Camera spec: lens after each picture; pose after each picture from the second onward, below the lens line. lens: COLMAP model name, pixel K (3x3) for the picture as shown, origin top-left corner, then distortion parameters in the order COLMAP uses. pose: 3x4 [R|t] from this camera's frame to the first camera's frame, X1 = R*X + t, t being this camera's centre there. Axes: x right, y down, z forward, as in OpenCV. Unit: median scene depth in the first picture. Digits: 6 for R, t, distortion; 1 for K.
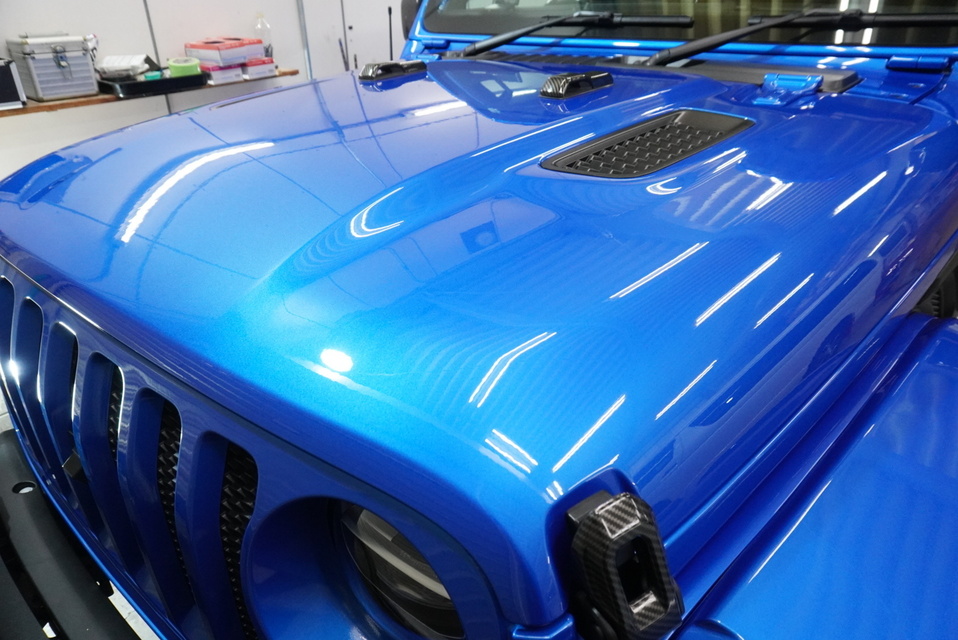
lens RADIAL K [[652.7, 0, 479.0], [0, 652.7, 320.0], [0, 0, 1]] dist [-0.001569, 0.005764]
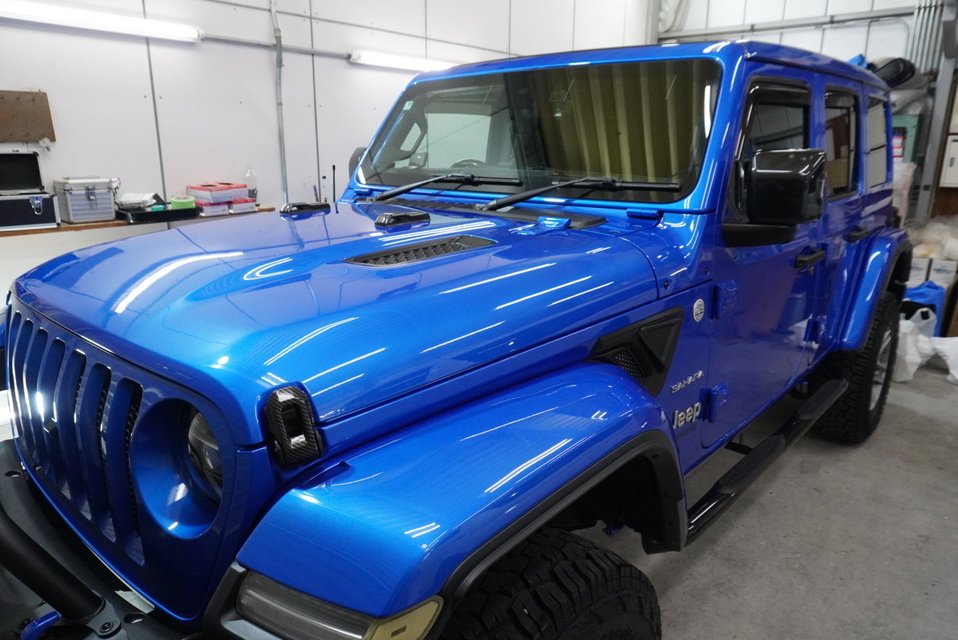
lens RADIAL K [[675.6, 0, 479.0], [0, 675.6, 320.0], [0, 0, 1]] dist [0.011018, 0.005402]
pose [[0.999173, 0.031571, -0.025614, 0.199950], [-0.036246, 0.977124, -0.209558, 0.115792], [0.018412, 0.210314, 0.977461, -0.293323]]
